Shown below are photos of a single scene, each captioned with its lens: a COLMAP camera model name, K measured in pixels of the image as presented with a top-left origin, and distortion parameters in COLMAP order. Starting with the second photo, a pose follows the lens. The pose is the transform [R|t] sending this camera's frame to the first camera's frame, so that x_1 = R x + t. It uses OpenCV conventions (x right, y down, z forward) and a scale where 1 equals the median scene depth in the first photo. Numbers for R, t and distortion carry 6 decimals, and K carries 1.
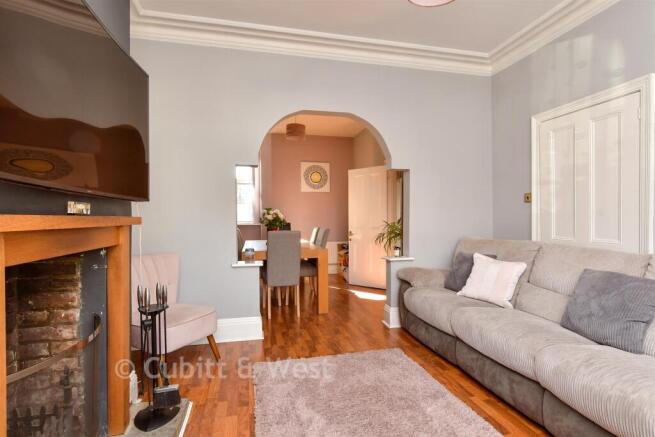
lens RADIAL K [[337.8, 0, 327.6], [0, 337.8, 218.7], [0, 0, 1]] dist [-0.000038, 0.000000]
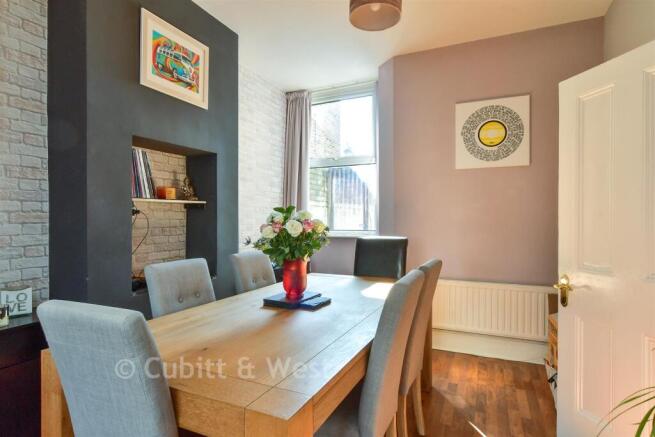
lens RADIAL K [[357.2, 0, 327.1], [0, 357.2, 219.8], [0, 0, 1]] dist [0.001300, 0.000114]
pose [[0.787616, 0.002800, -0.616160, 0.082655], [-0.006427, 0.999973, -0.003671, -0.008149], [0.616132, 0.006851, 0.787613, 0.505082]]
